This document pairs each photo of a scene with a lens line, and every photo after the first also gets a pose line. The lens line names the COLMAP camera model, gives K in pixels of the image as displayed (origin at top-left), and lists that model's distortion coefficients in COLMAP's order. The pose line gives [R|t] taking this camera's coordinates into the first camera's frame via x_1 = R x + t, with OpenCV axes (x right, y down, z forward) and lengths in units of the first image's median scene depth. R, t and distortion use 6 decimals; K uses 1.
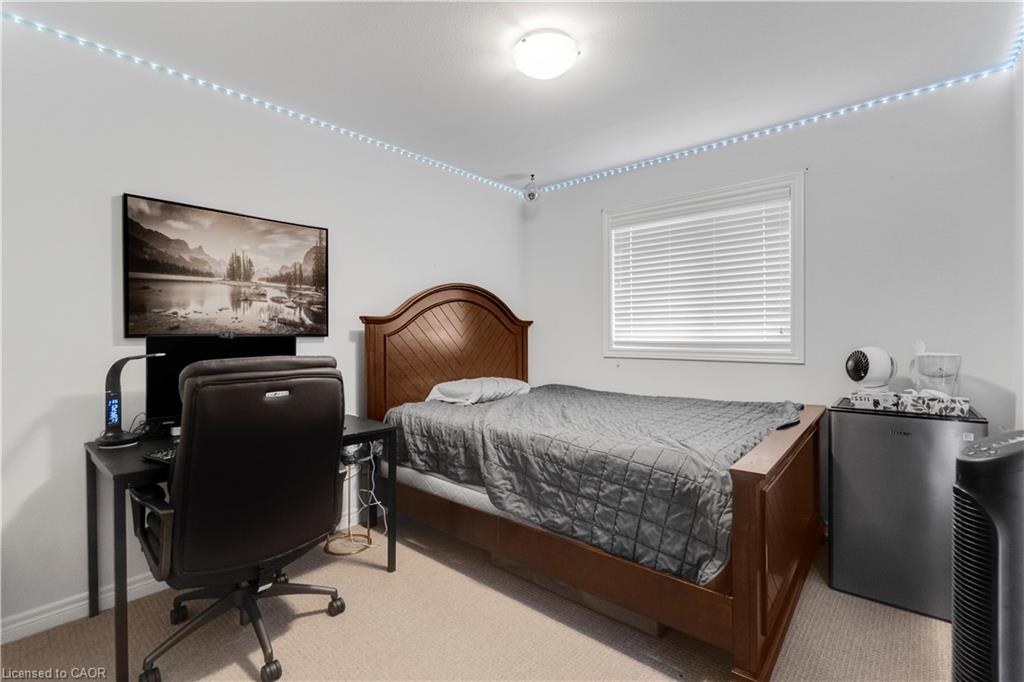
lens RADIAL K [[466.0, 0, 511.8], [0, 466.0, 336.7], [0, 0, 1]] dist [-0.001079, -0.000121]
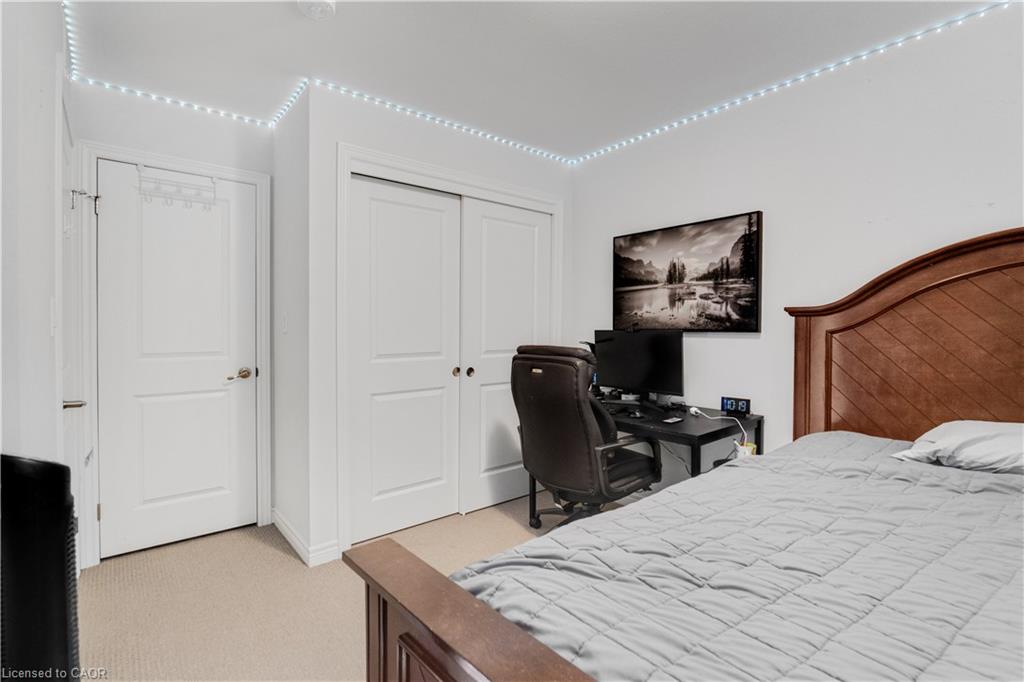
lens RADIAL K [[466.0, 0, 512.0], [0, 466.0, 336.2], [0, 0, 1]] dist [-0.001079, -0.000121]
pose [[-0.151426, 0.022355, -0.988216, 0.614104], [-0.004865, 0.999715, 0.023360, -0.012107], [0.988457, 0.008345, -0.151274, 0.737294]]
